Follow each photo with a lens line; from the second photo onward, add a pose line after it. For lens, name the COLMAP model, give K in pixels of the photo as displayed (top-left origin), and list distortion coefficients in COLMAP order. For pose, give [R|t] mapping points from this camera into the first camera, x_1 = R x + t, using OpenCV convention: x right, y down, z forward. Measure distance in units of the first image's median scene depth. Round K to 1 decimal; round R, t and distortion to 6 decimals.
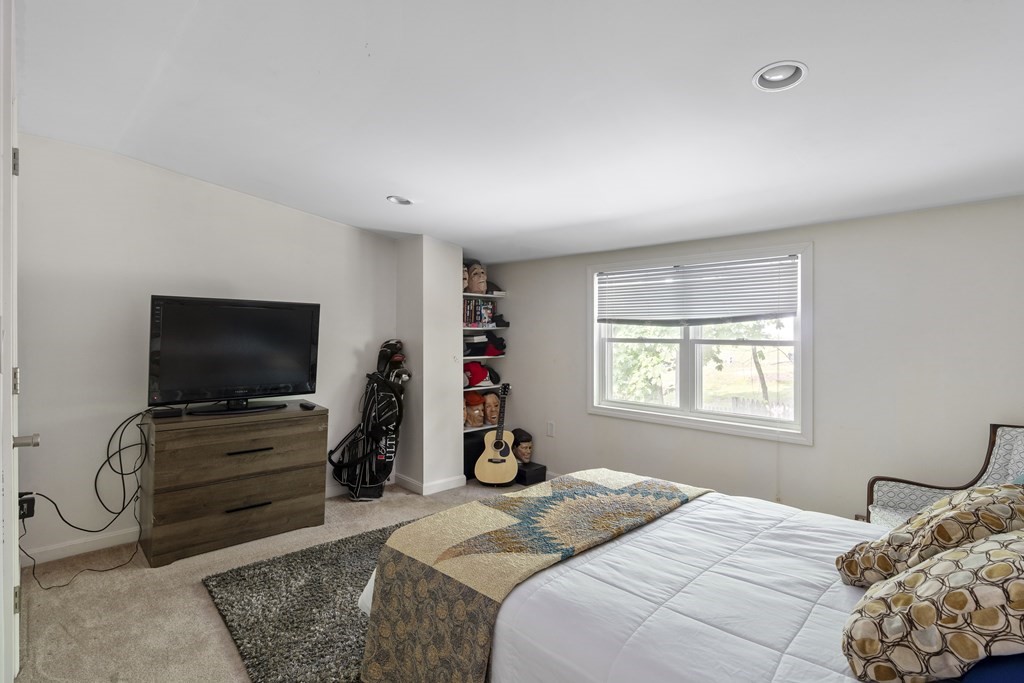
lens RADIAL K [[506.2, 0, 511.9], [0, 506.2, 337.7], [0, 0, 1]] dist [0.000915, 0.001037]
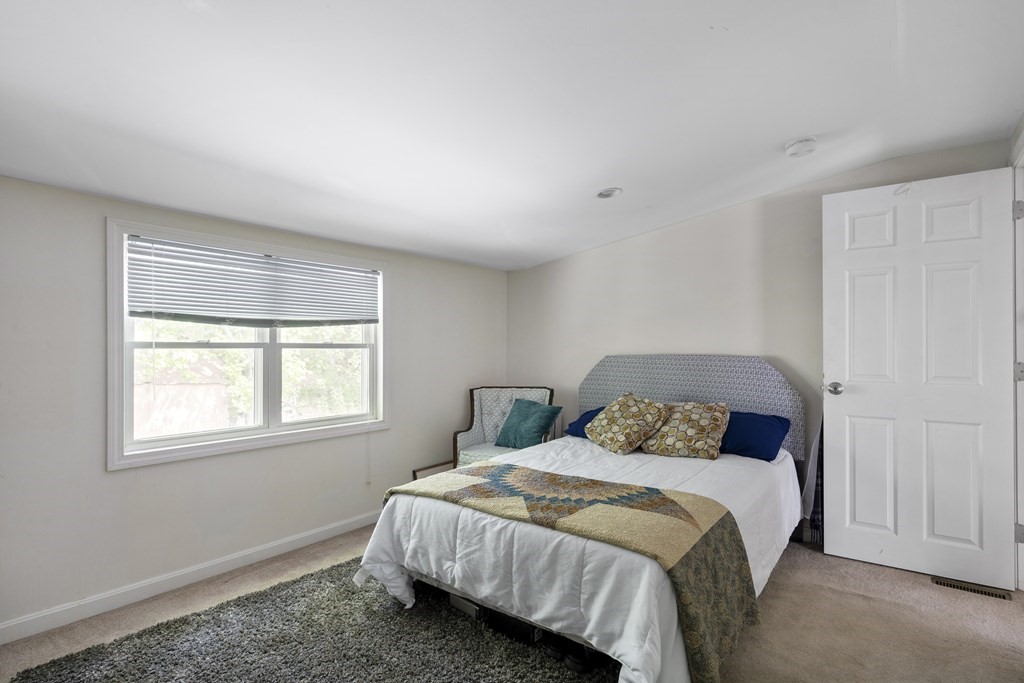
lens RADIAL K [[506.2, 0, 511.9], [0, 506.2, 342.9], [0, 0, 1]] dist [0.000915, 0.001037]
pose [[-0.130560, 0.005370, 0.991426, -0.597934], [0.011163, 0.999930, -0.003946, 0.011464], [-0.991378, 0.010552, -0.130611, 0.763214]]
